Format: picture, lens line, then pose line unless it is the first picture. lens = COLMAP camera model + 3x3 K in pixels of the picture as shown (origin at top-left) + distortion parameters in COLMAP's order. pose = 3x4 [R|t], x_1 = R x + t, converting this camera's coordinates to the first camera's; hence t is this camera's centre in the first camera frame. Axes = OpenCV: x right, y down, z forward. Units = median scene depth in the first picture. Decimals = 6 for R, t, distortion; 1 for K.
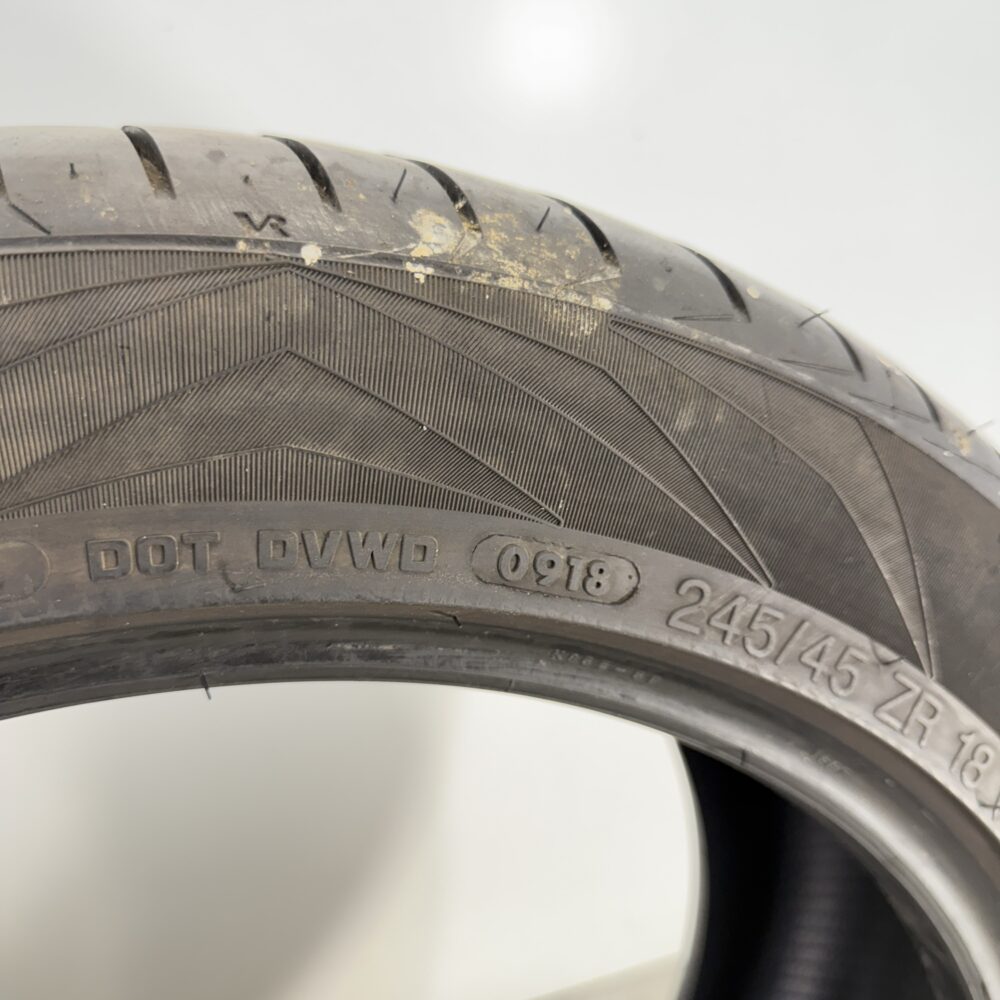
lens RADIAL K [[1011.6, 0, 527.0], [0, 1011.6, 500.5], [0, 0, 1]] dist [0.103989, -0.382742]
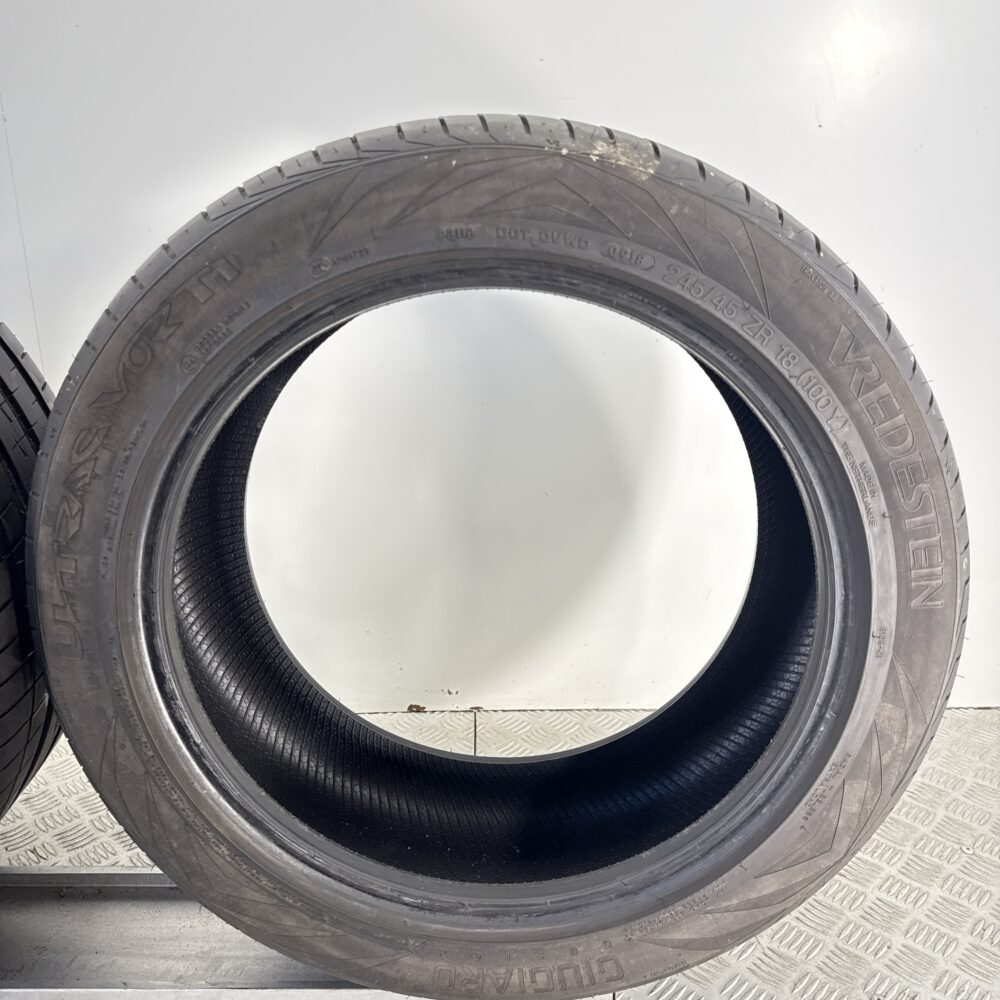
lens RADIAL K [[972.2, 0, 500.0], [0, 972.2, 500.0], [0, 0, 1]] dist [0.143399, -0.324193]
pose [[0.937291, 0.130598, -0.323156, 0.772707], [-0.128405, 0.991321, 0.028195, 0.817372], [0.324034, 0.015068, 0.945926, -2.114002]]
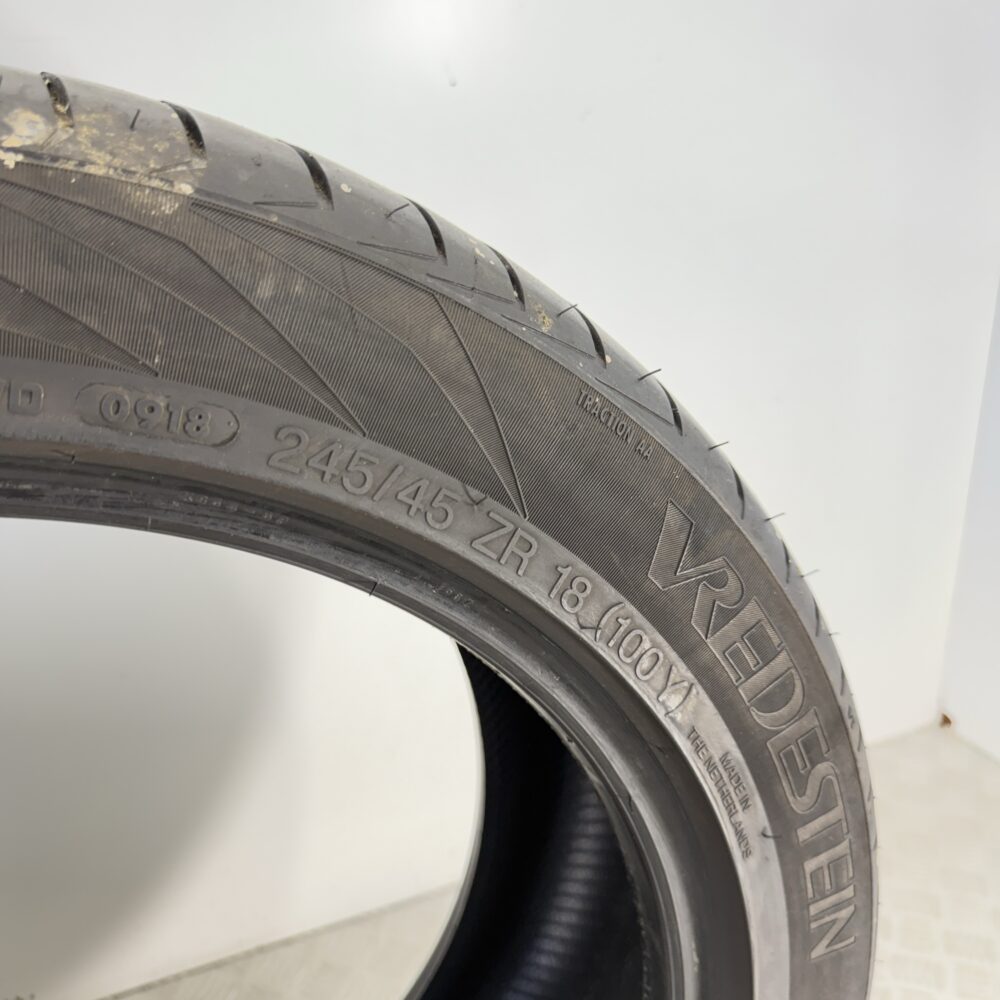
lens RADIAL K [[972.2, 0, 500.0], [0, 972.2, 500.0], [0, 0, 1]] dist [0.143399, -0.324193]
pose [[0.998591, -0.018709, 0.049668, 0.376292], [0.017105, 0.999324, 0.032533, 0.139224], [-0.050243, -0.031637, 0.998236, -0.188946]]
